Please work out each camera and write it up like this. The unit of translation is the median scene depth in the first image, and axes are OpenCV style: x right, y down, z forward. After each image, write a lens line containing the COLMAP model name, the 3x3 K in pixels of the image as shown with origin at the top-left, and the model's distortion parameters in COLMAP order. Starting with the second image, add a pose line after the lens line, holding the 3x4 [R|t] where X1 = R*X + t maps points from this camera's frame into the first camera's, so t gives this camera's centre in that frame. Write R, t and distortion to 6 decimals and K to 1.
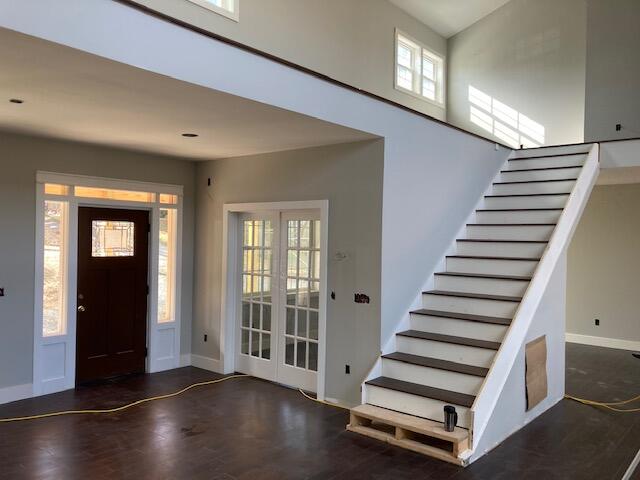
lens RADIAL K [[529.6, 0, 315.6], [0, 529.6, 237.5], [0, 0, 1]] dist [0.031445, -0.011017]
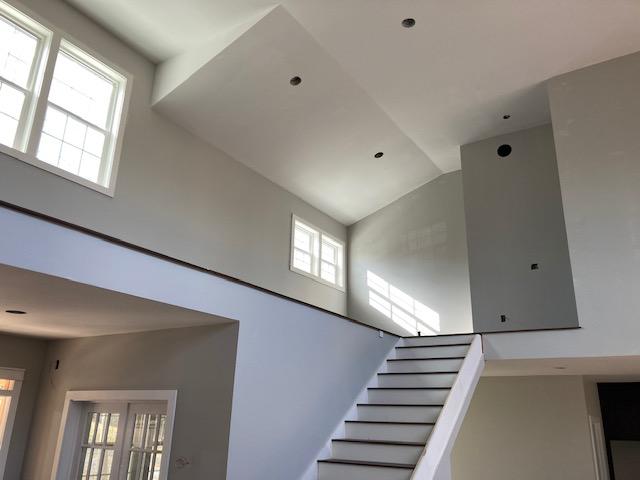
lens RADIAL K [[529.6, 0, 315.6], [0, 529.6, 237.5], [0, 0, 1]] dist [0.031445, -0.011017]
pose [[0.993683, 0.049607, 0.100659, 0.093740], [-0.014147, 0.945207, -0.326164, -0.017066], [-0.111324, 0.322680, 0.939939, 0.048430]]
